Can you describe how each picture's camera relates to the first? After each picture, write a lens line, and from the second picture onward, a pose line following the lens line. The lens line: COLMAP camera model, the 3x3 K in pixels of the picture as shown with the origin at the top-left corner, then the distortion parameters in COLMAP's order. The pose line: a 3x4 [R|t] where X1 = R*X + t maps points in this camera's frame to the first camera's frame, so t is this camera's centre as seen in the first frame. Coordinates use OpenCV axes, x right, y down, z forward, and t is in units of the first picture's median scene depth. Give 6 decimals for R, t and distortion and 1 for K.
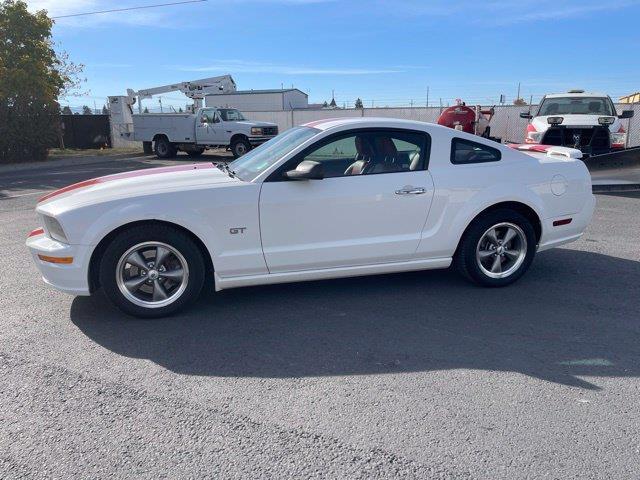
lens RADIAL K [[484.4, 0, 319.2], [0, 484.4, 239.7], [0, 0, 1]] dist [0.067886, -0.094715]
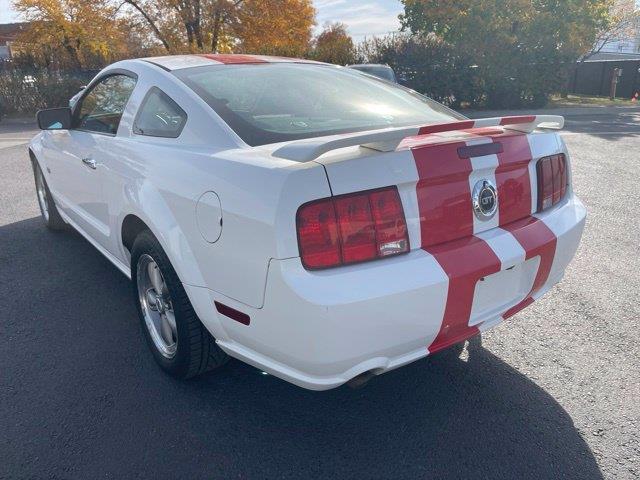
lens RADIAL K [[484.4, 0, 319.5], [0, 484.4, 243.9], [0, 0, 1]] dist [0.067886, -0.094715]
pose [[0.386500, 0.299810, -0.872199, 0.197216], [-0.203900, 0.950065, 0.236221, -0.045618], [0.899468, 0.086542, 0.428332, 0.205211]]
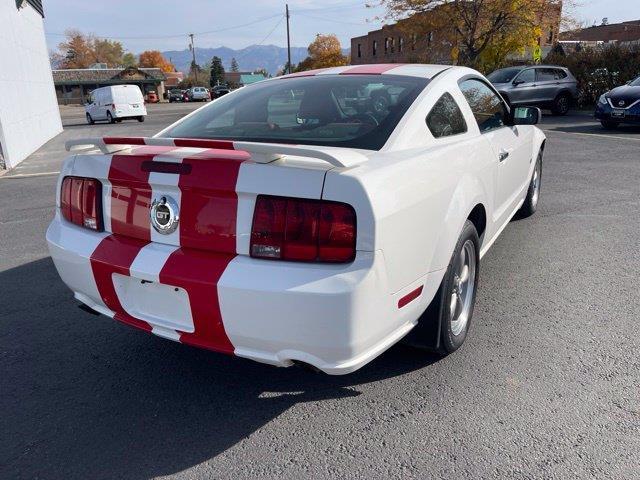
lens RADIAL K [[484.4, 0, 324.7], [0, 484.4, 243.2], [0, 0, 1]] dist [0.067886, -0.094715]
pose [[-0.696877, 0.251499, -0.671648, 0.168107], [-0.123012, 0.880705, 0.457413, -0.085532], [0.706563, 0.401381, -0.582805, 0.369956]]
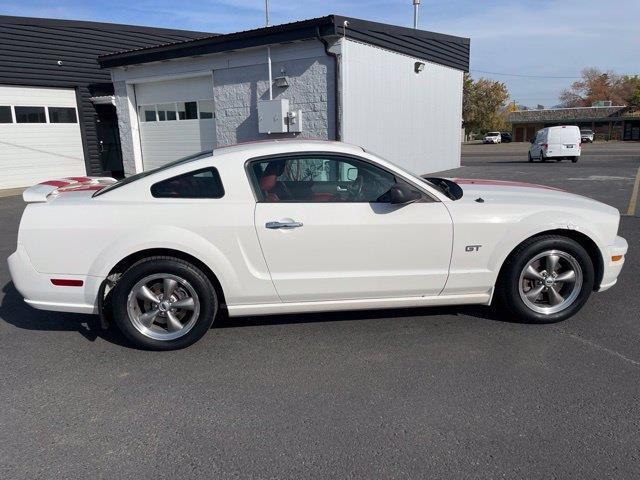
lens RADIAL K [[484.4, 0, 325.6], [0, 484.4, 240.9], [0, 0, 1]] dist [0.067886, -0.094715]
pose [[-0.986283, -0.001641, 0.165053, -0.040879], [0.068914, 0.904536, 0.420791, -0.114404], [-0.149987, 0.426394, -0.892016, 0.470200]]
